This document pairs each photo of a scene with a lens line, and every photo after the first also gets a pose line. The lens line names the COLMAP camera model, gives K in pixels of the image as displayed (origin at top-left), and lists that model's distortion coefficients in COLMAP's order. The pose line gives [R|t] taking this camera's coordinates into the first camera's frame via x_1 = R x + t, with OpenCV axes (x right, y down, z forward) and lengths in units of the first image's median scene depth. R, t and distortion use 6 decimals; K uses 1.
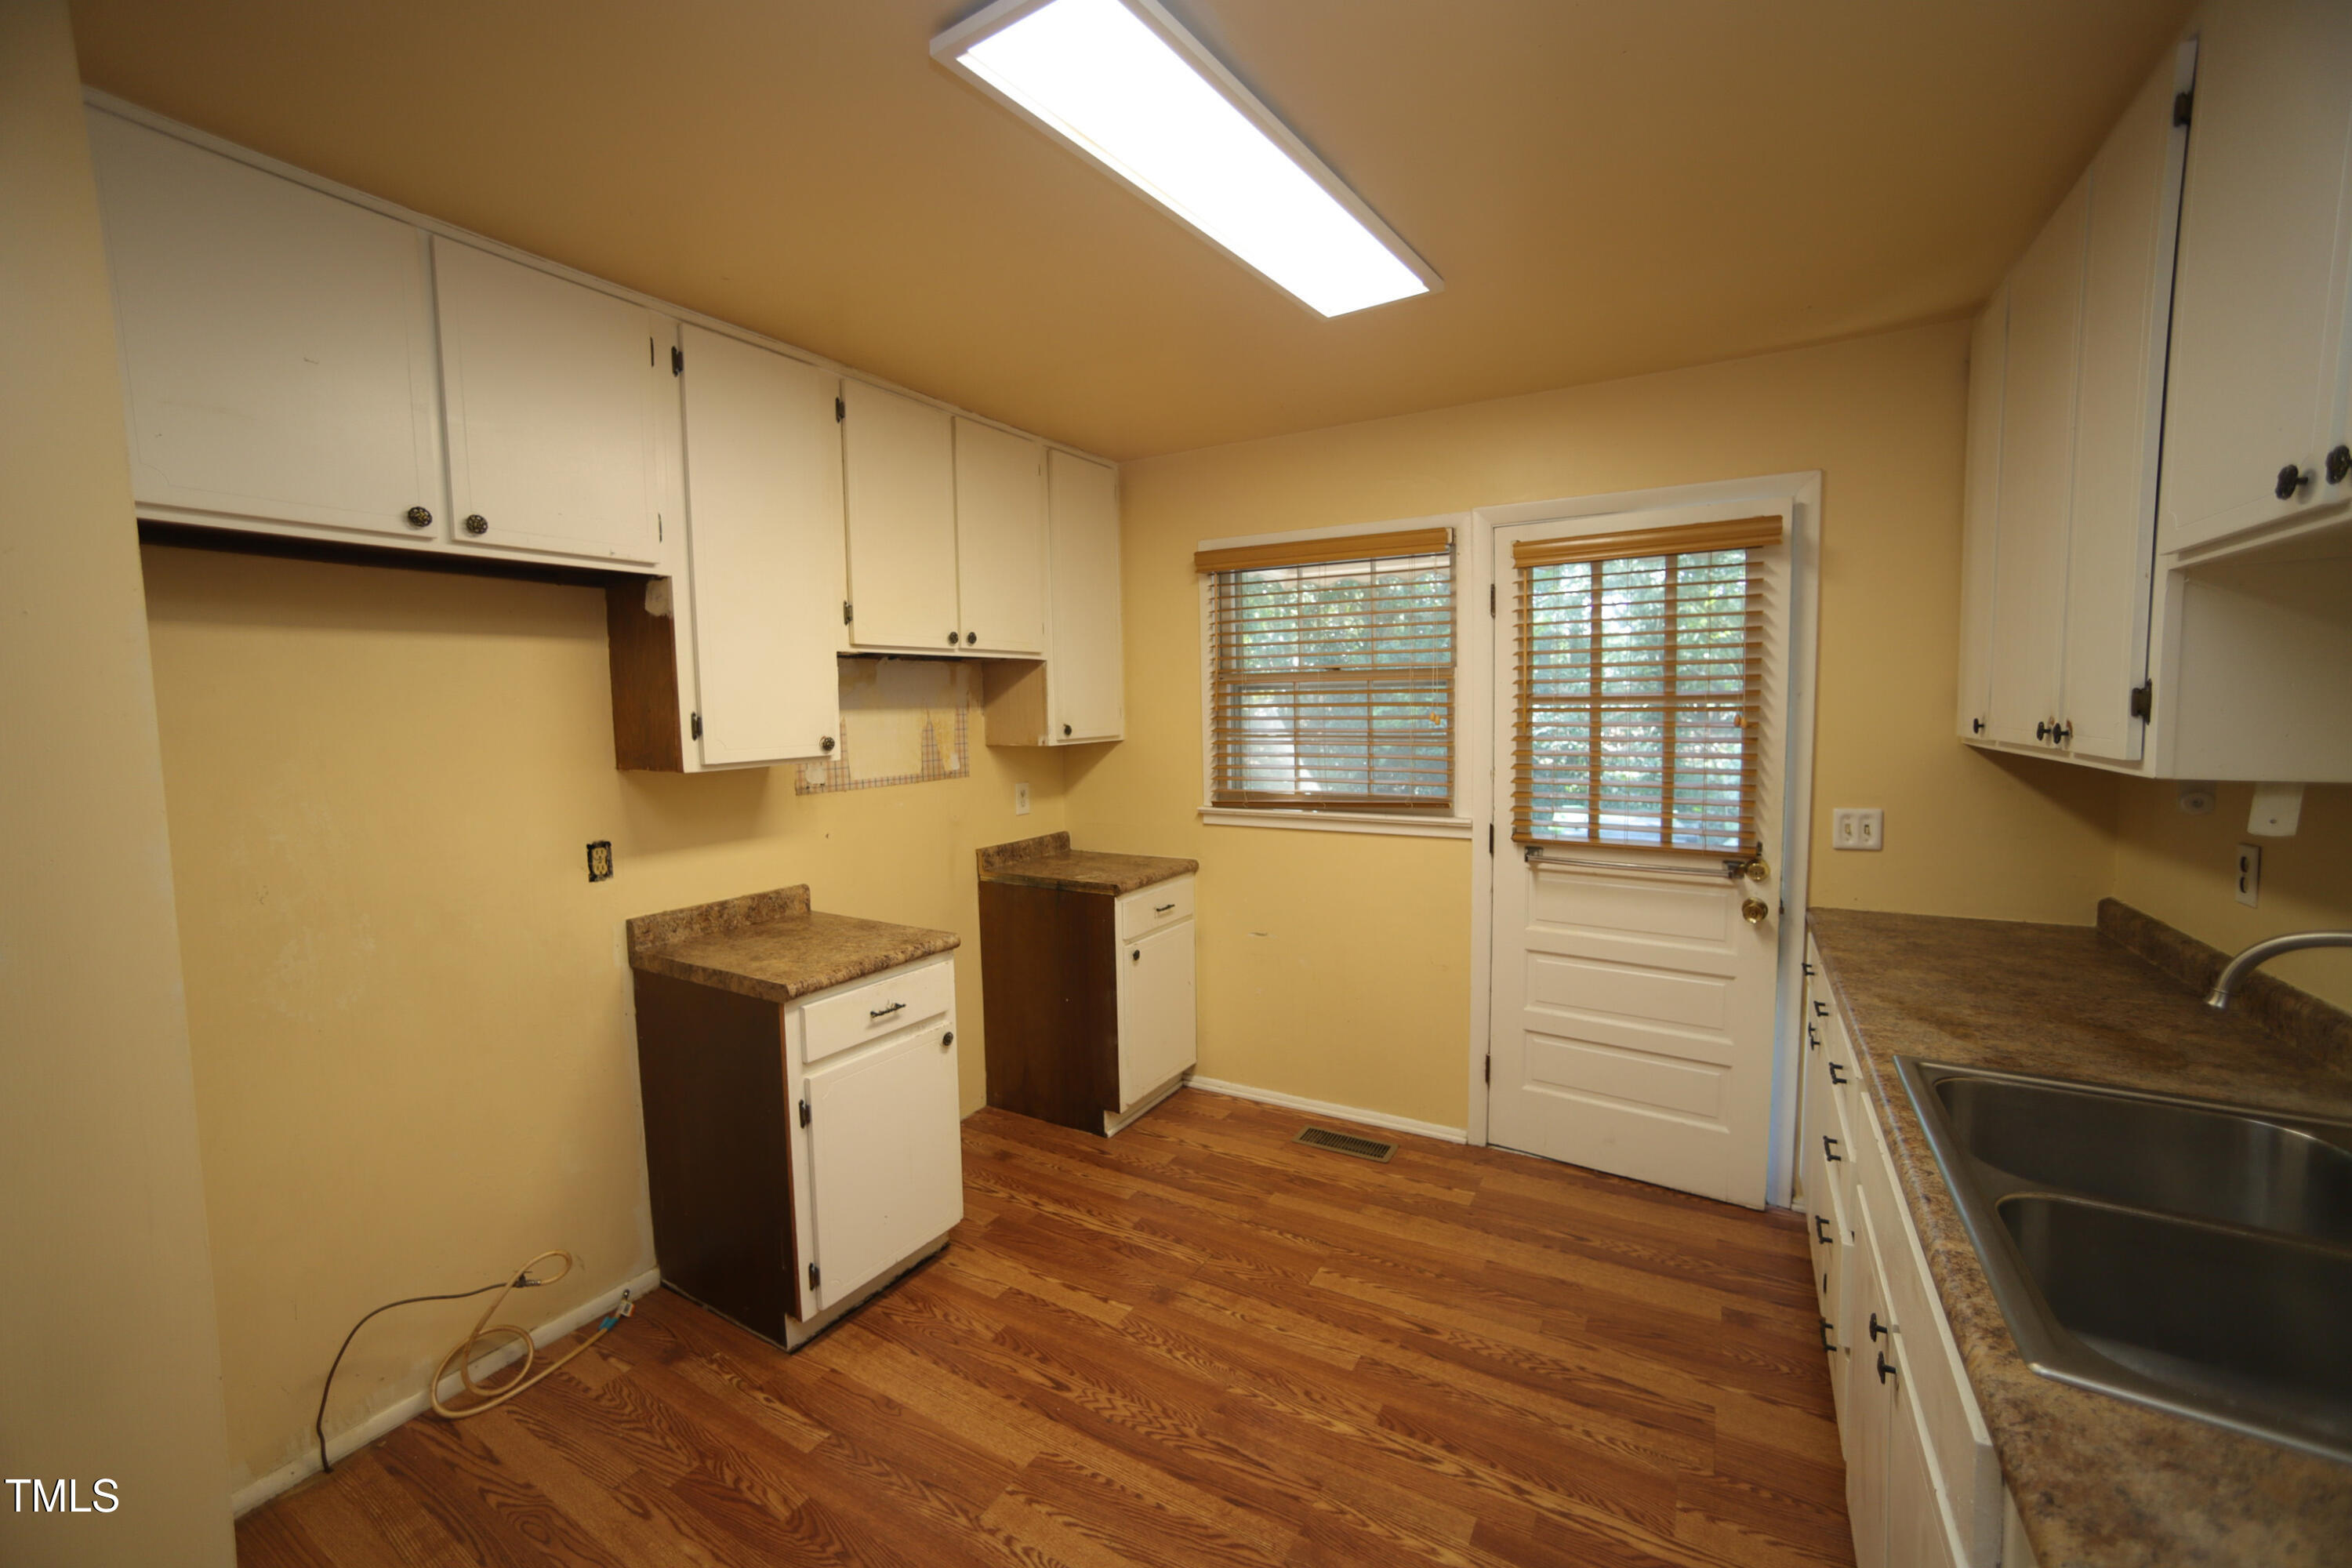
lens RADIAL K [[945.5, 0, 1171.6], [0, 945.5, 718.8], [0, 0, 1]] dist [-0.062180, 0.029515]
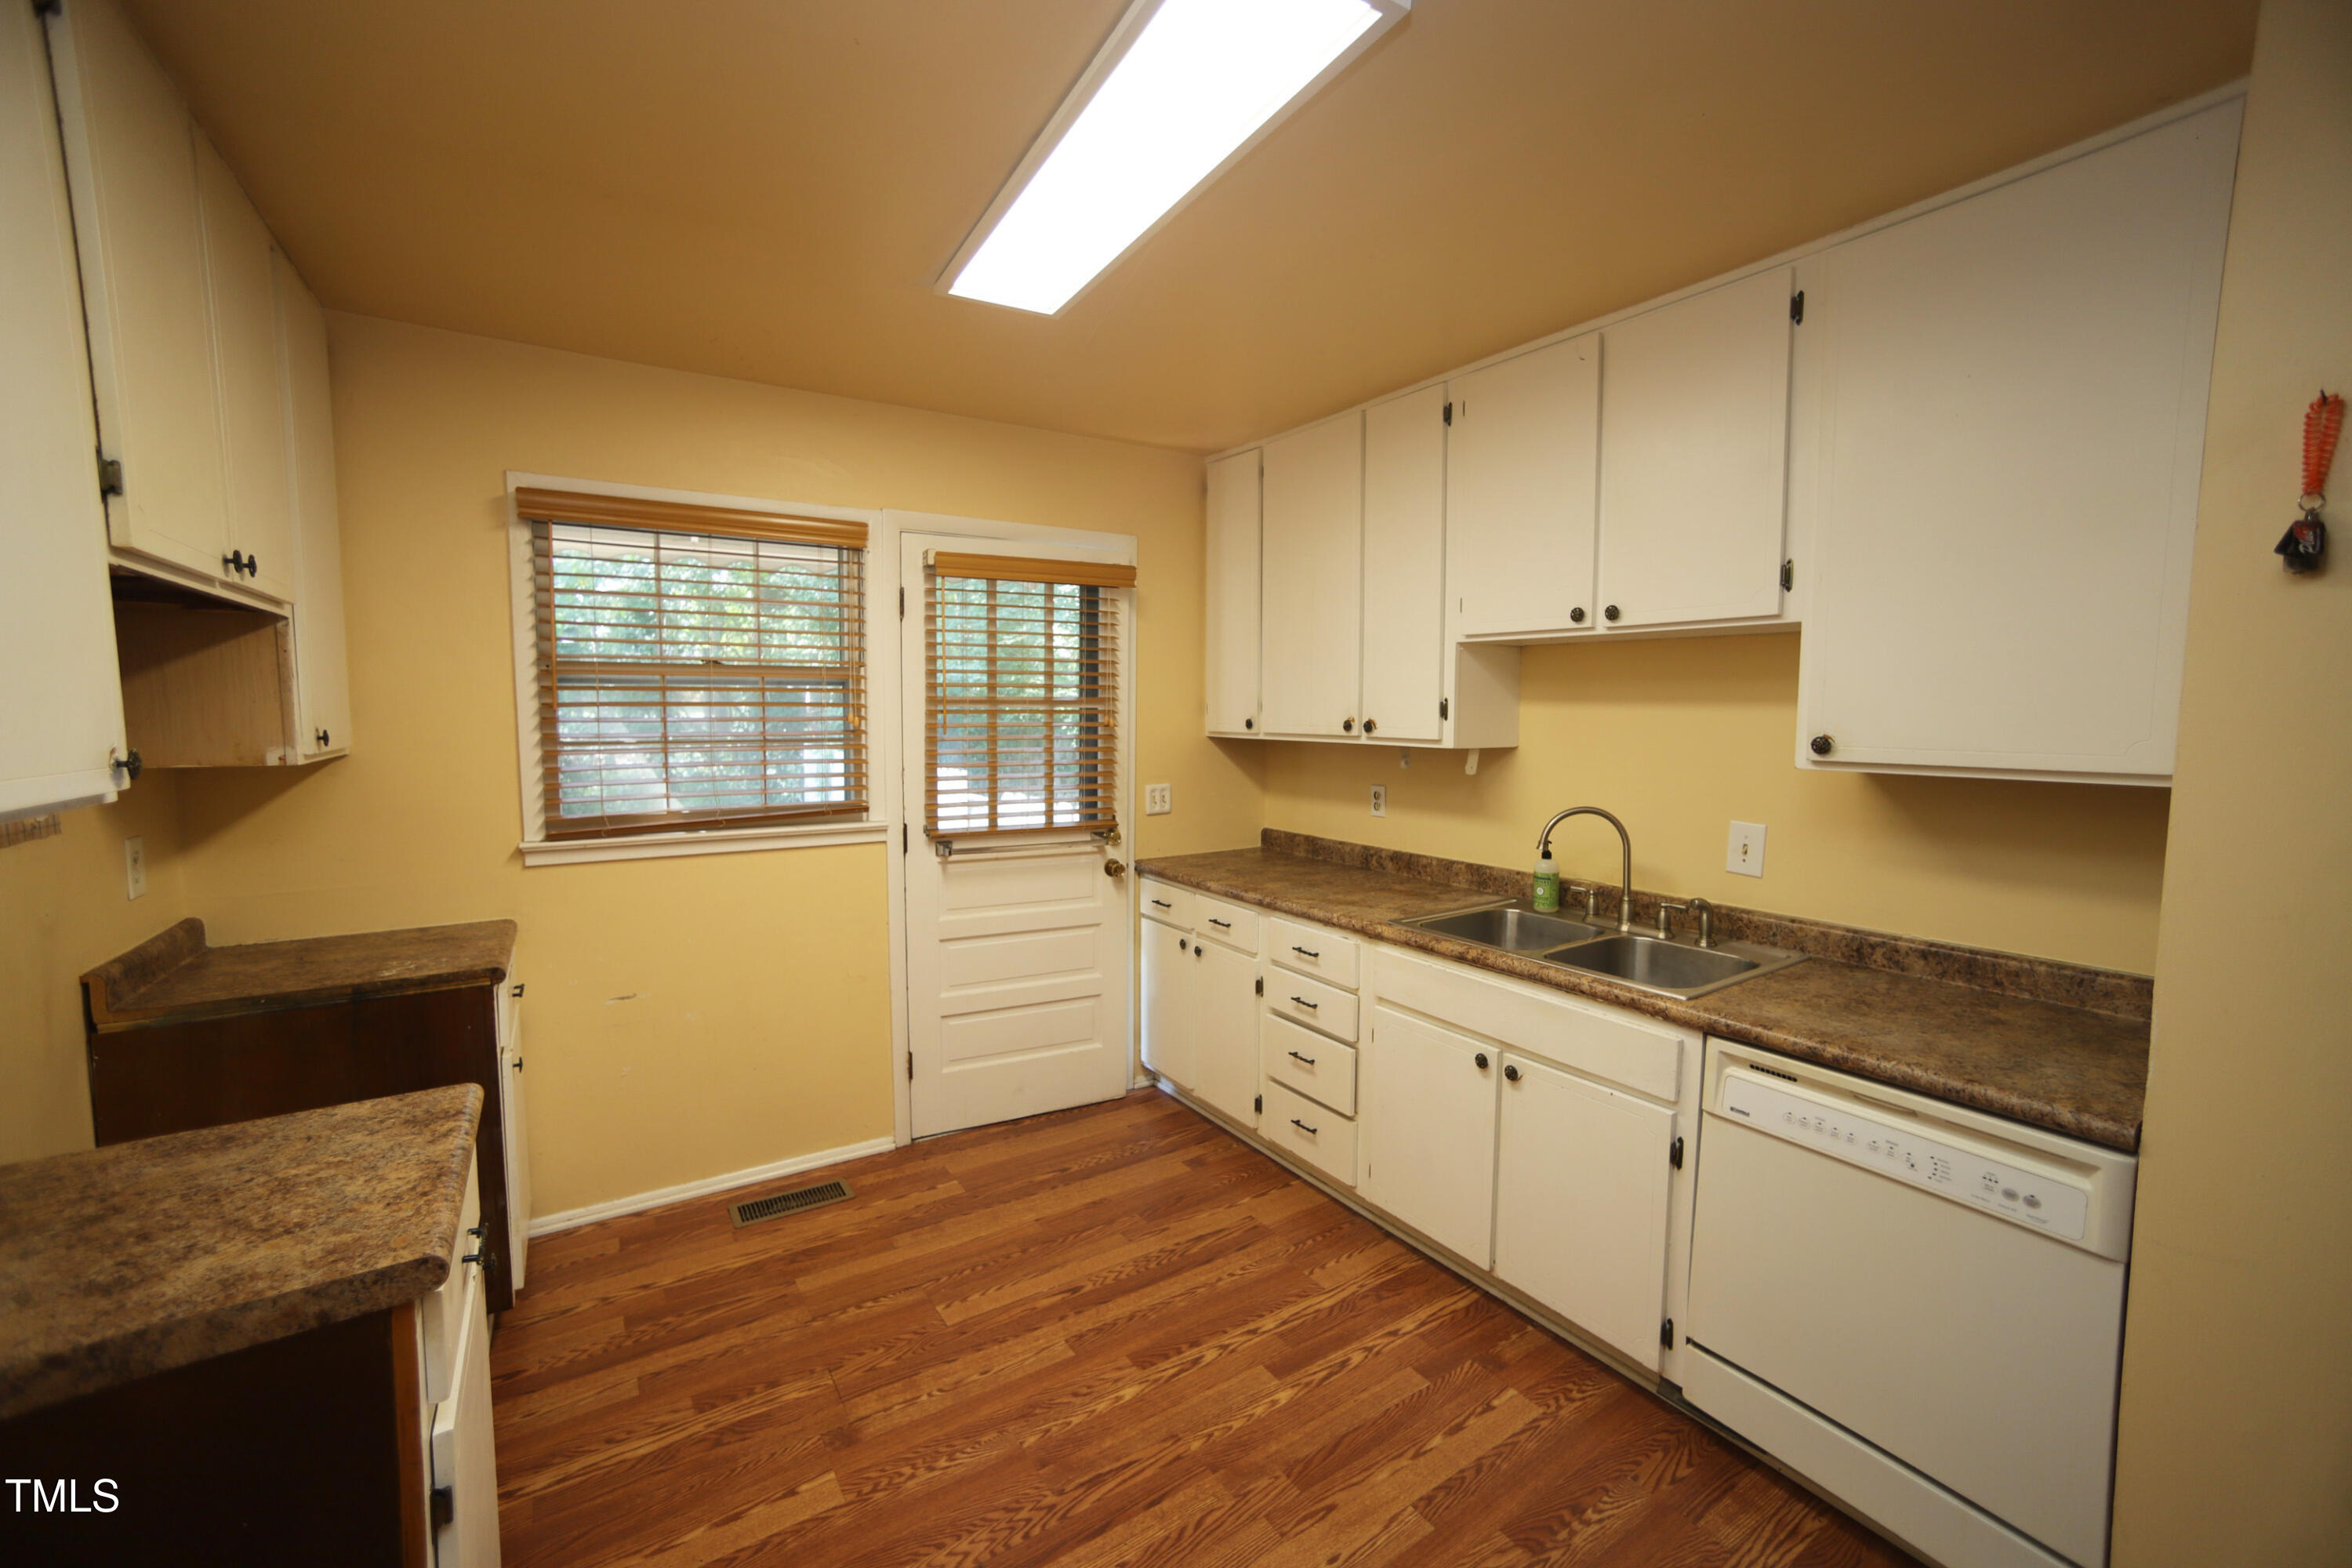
lens RADIAL K [[945.5, 0, 1171.6], [0, 945.5, 718.8], [0, 0, 1]] dist [-0.062180, 0.029515]
pose [[0.448188, 0.004025, 0.893930, -0.512726], [0.004123, 0.999970, -0.006570, 0.007489], [-0.893930, 0.006630, 0.448158, 0.335596]]
